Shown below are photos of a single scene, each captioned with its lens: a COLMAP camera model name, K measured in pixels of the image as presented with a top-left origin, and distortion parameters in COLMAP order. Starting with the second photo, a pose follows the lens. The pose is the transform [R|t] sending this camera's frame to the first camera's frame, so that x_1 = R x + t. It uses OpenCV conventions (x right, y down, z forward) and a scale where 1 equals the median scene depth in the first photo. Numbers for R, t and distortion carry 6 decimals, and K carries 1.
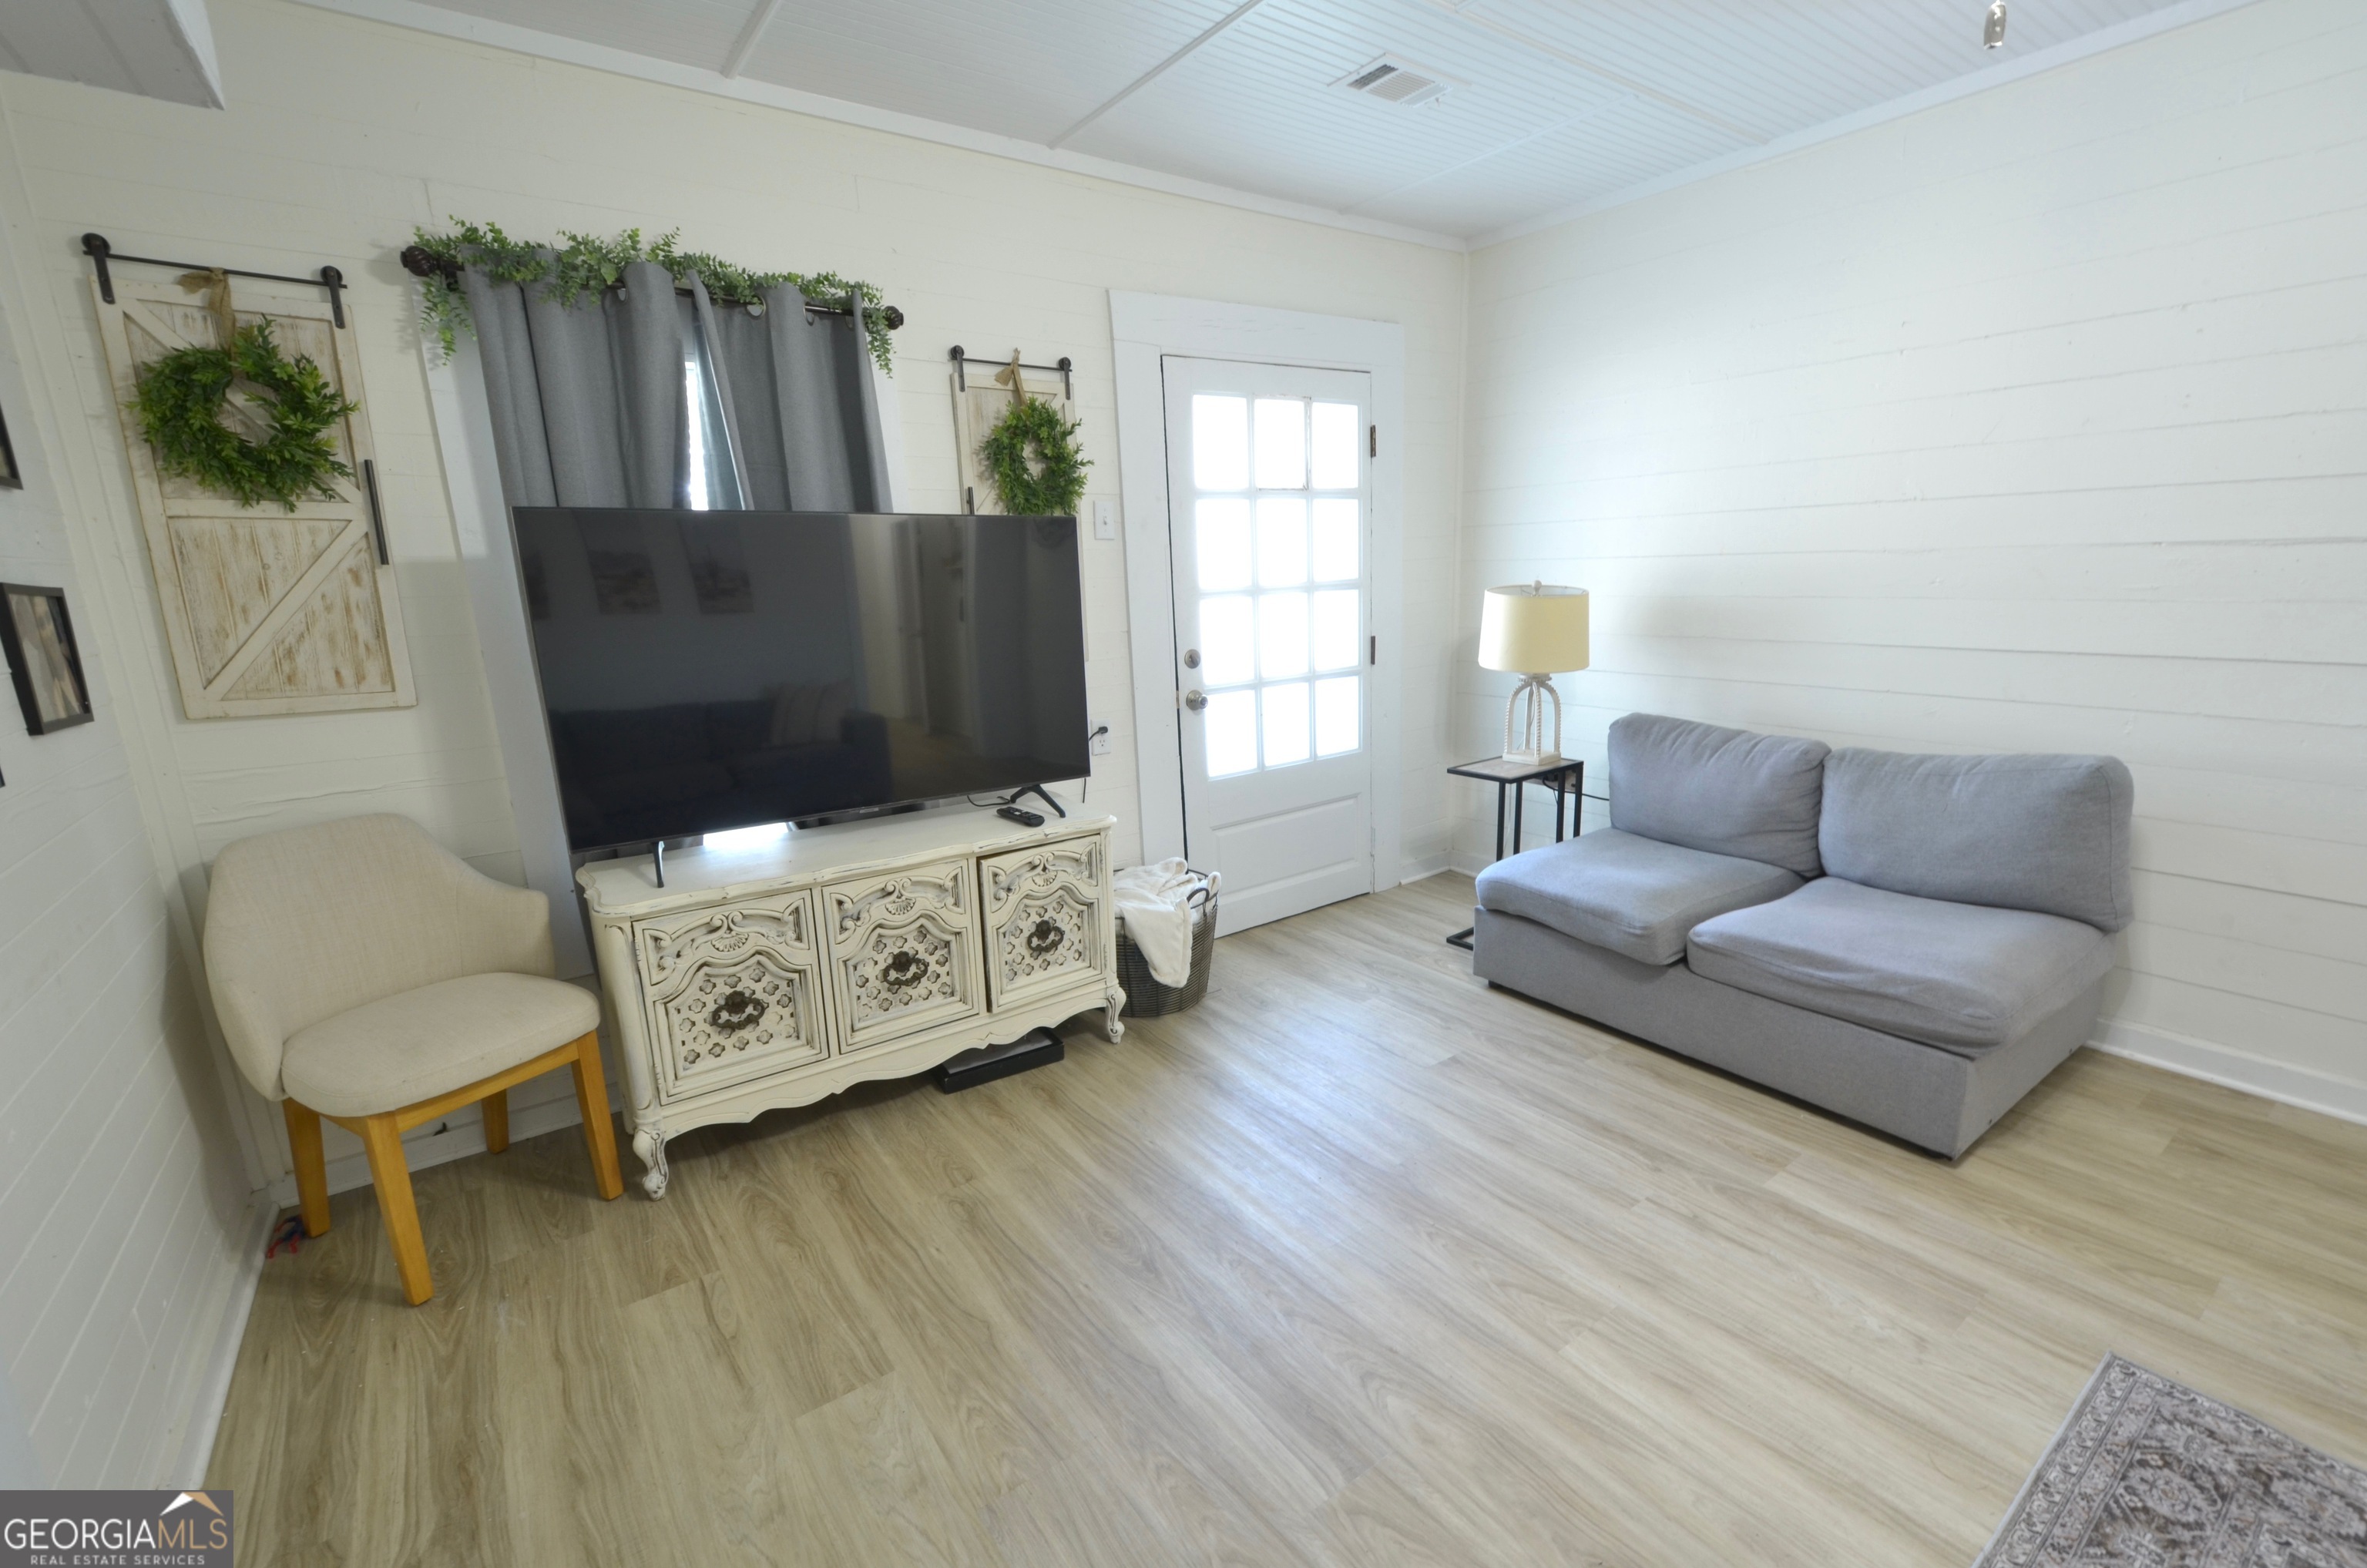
lens RADIAL K [[1029.0, 0, 1249.0], [0, 1029.0, 797.8], [0, 0, 1]] dist [0.000747, 0.000515]
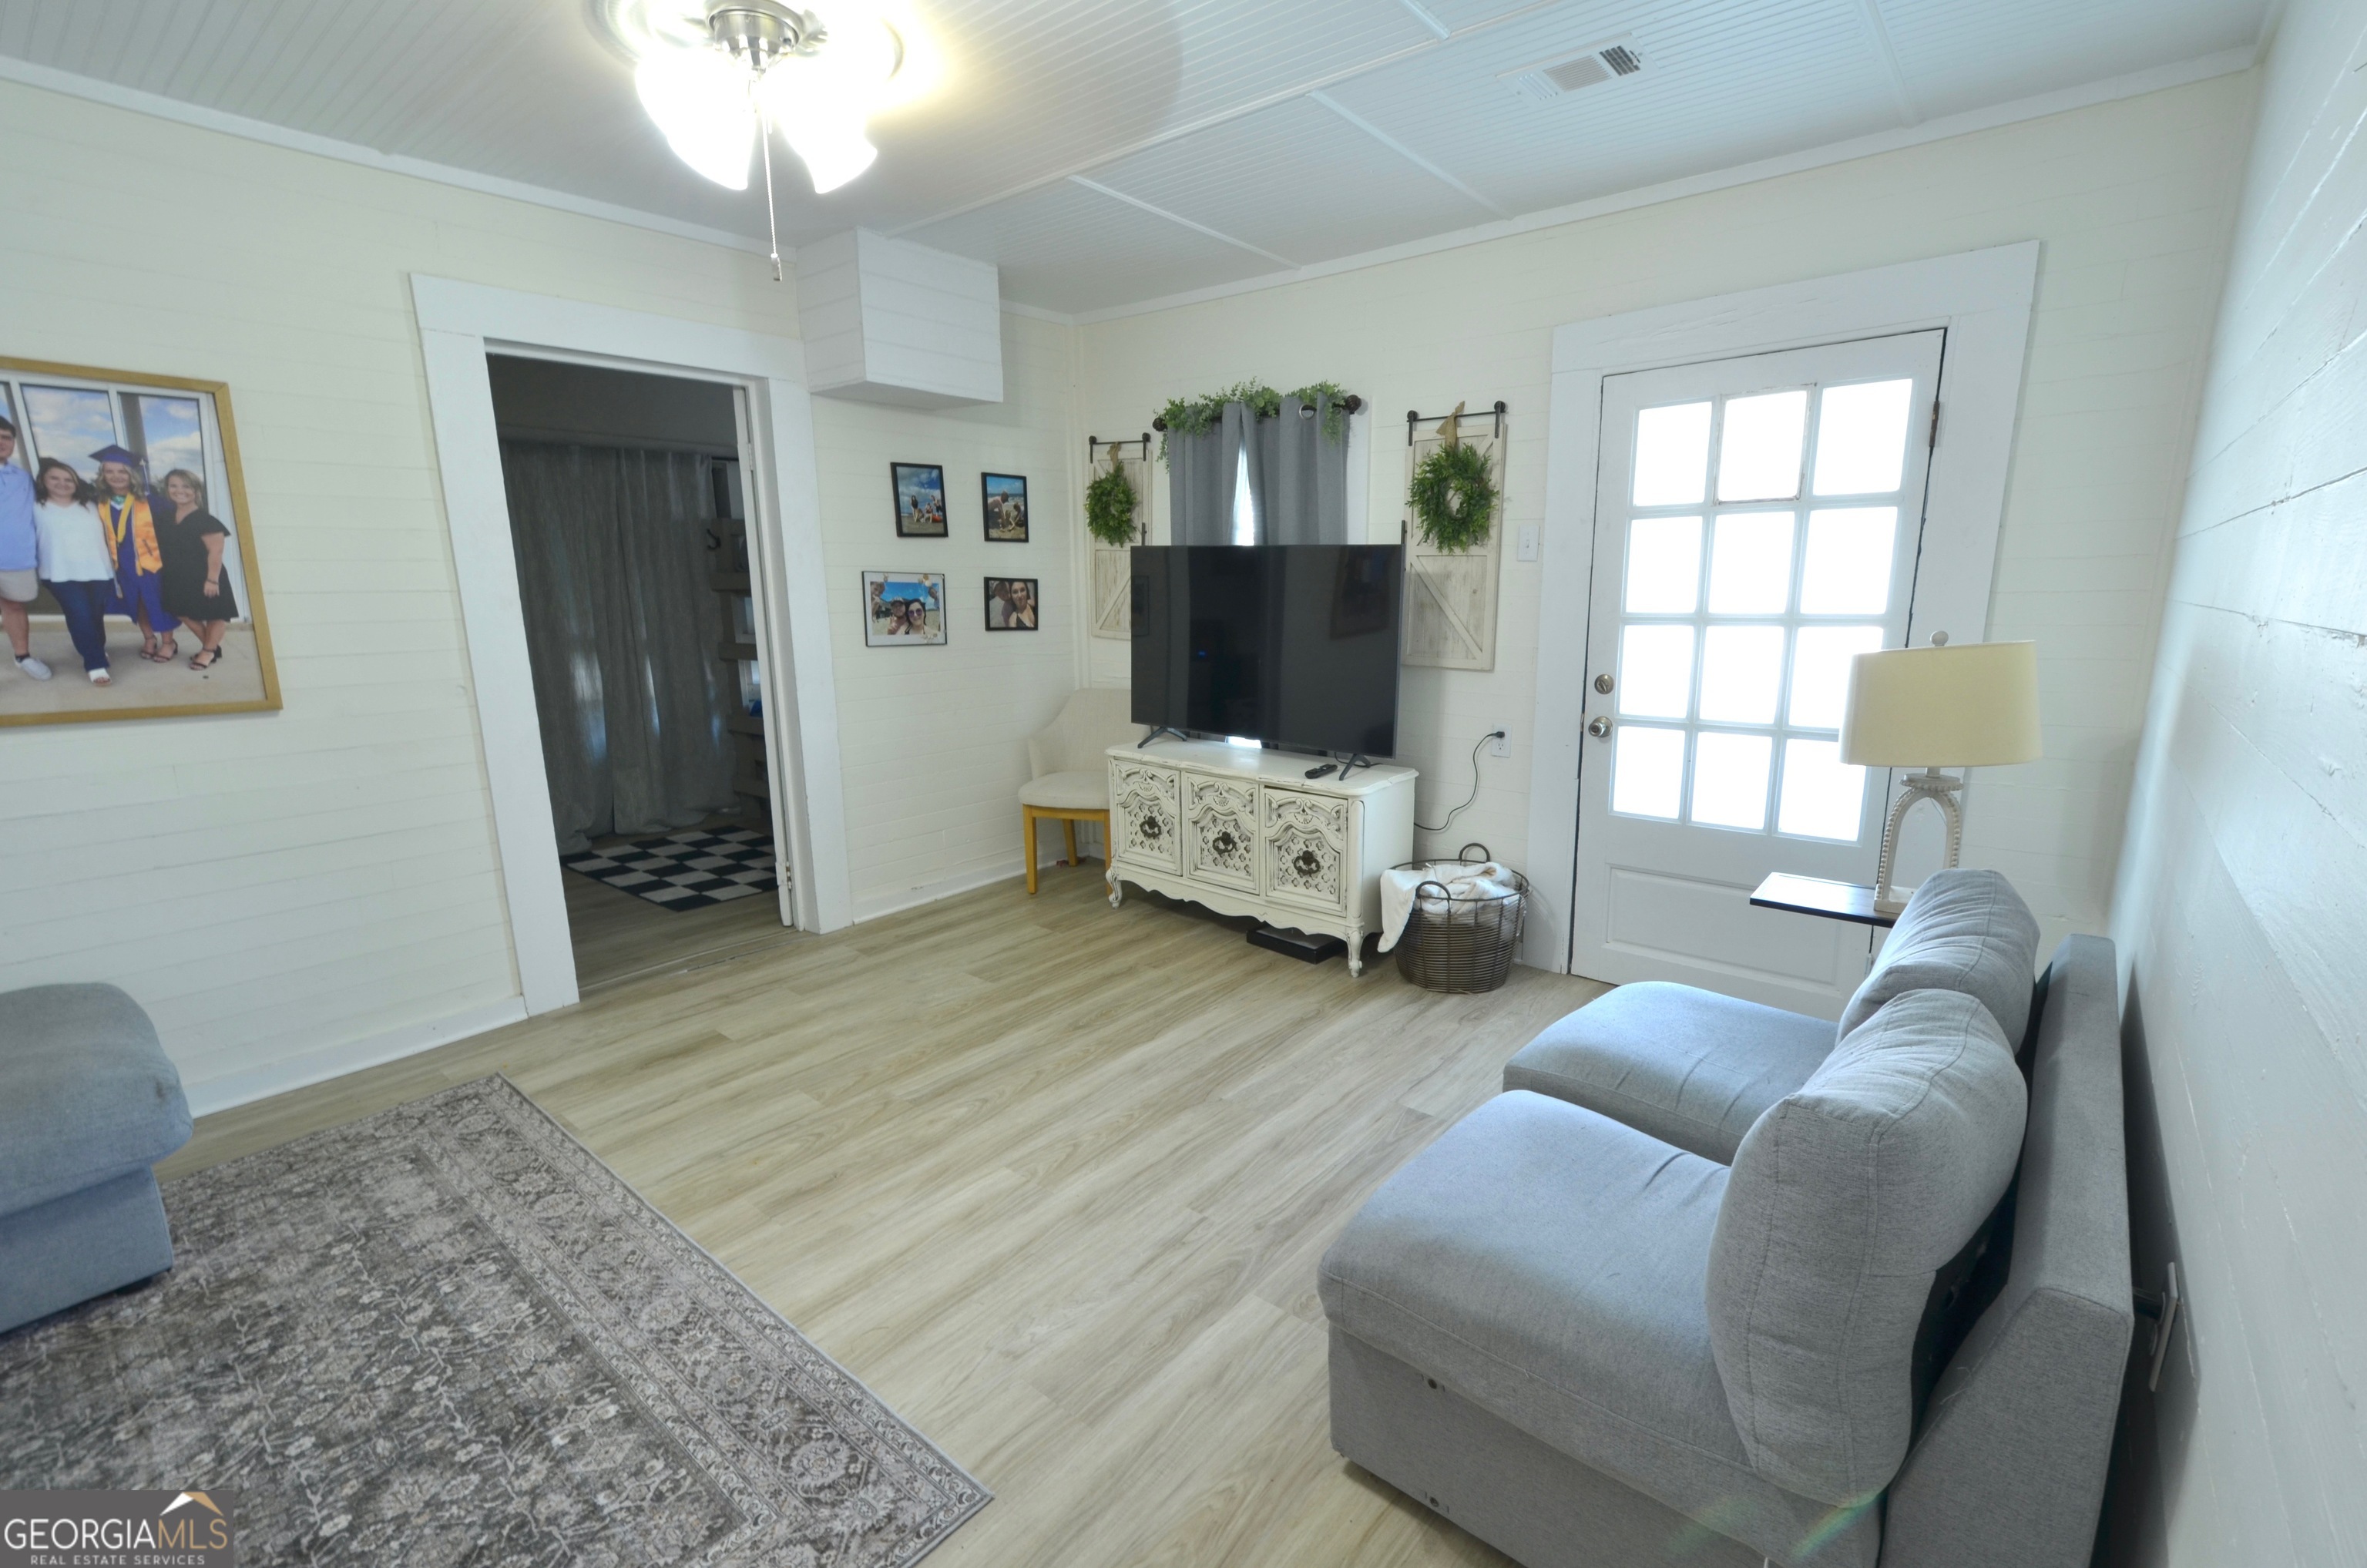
lens RADIAL K [[1029.0, 0, 1249.0], [0, 1029.0, 797.8], [0, 0, 1]] dist [0.000747, 0.000515]
pose [[0.247470, 0.233326, -0.940382, 1.152925], [-0.225512, 0.957786, 0.178299, -0.188323], [0.942286, 0.167944, 0.289641, 0.610574]]
